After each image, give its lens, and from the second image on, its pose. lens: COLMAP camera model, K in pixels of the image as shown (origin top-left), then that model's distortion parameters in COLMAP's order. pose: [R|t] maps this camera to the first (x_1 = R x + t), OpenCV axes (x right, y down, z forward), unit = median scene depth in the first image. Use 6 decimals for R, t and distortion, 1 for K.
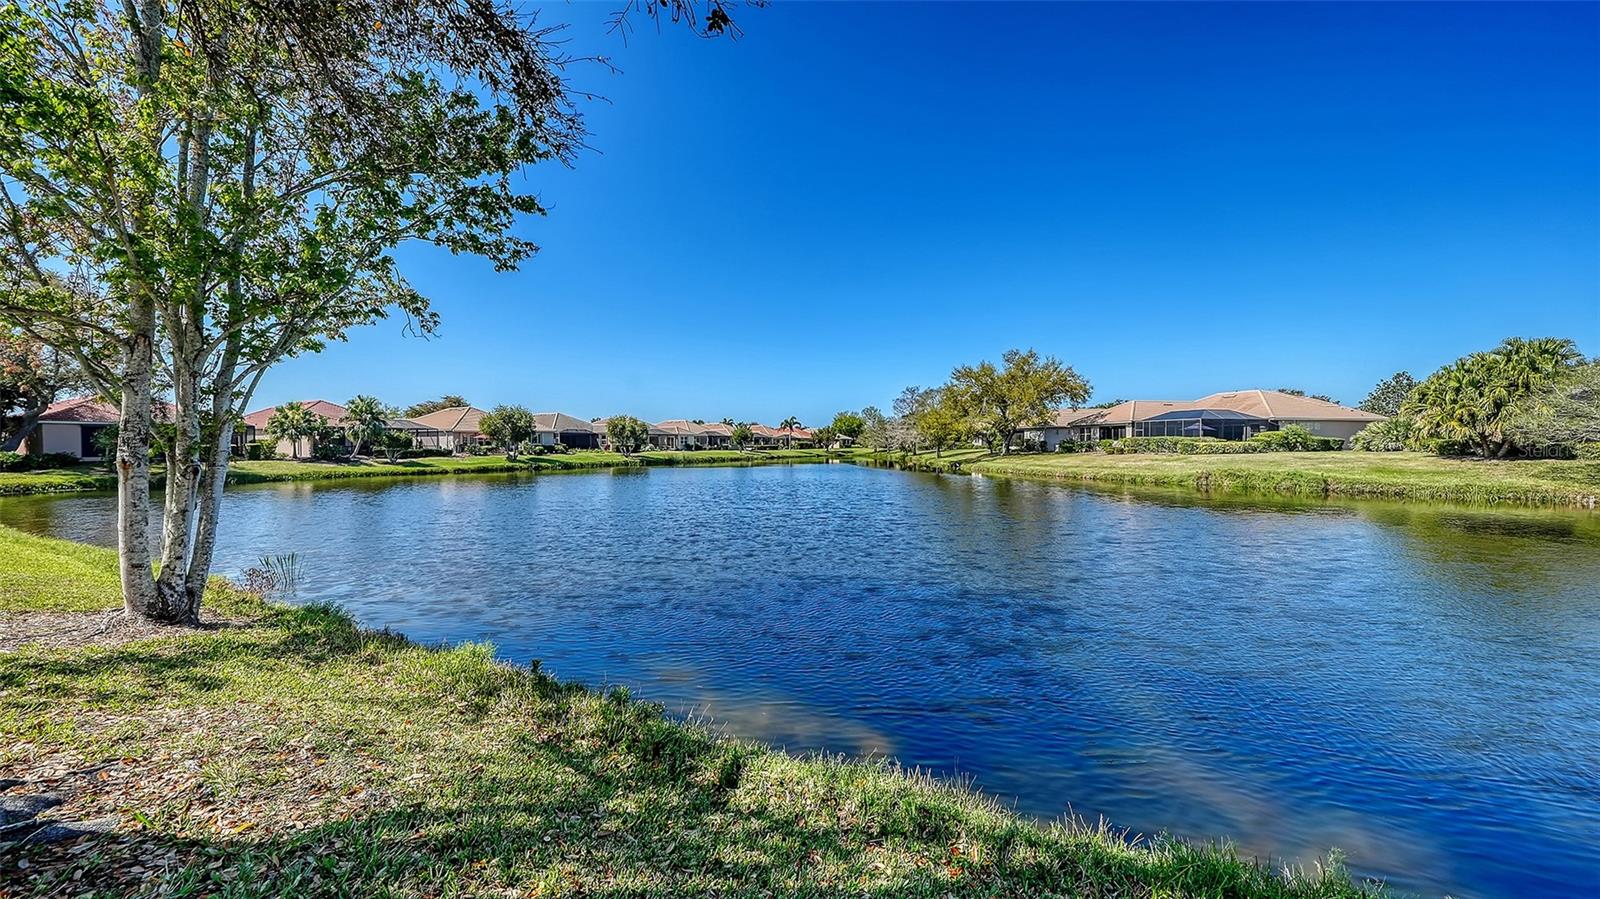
lens RADIAL K [[587.1, 0, 801.9], [0, 587.1, 444.4], [0, 0, 1]] dist [0.001871, -0.000004]
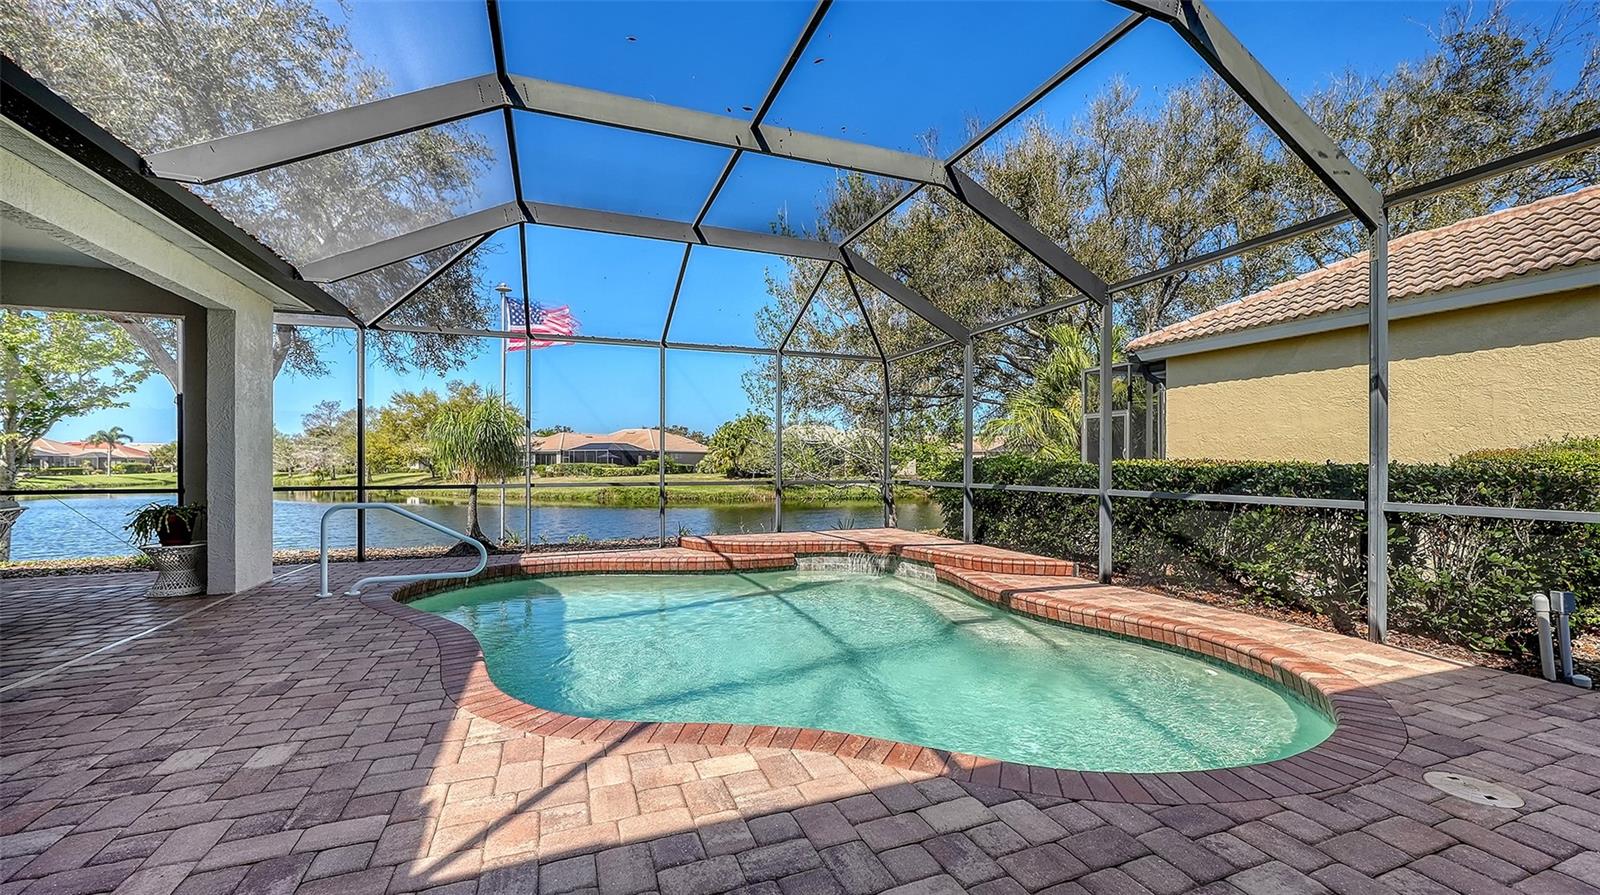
lens RADIAL K [[654.3, 0, 811.7], [0, 654.3, 470.0], [0, 0, 1]] dist [-0.000749, 0.000099]
pose [[0.658940, -0.001711, 0.752193, -0.128752], [-0.003122, 0.999983, 0.005009, -0.006897], [-0.752189, -0.005649, 0.658924, -0.315366]]
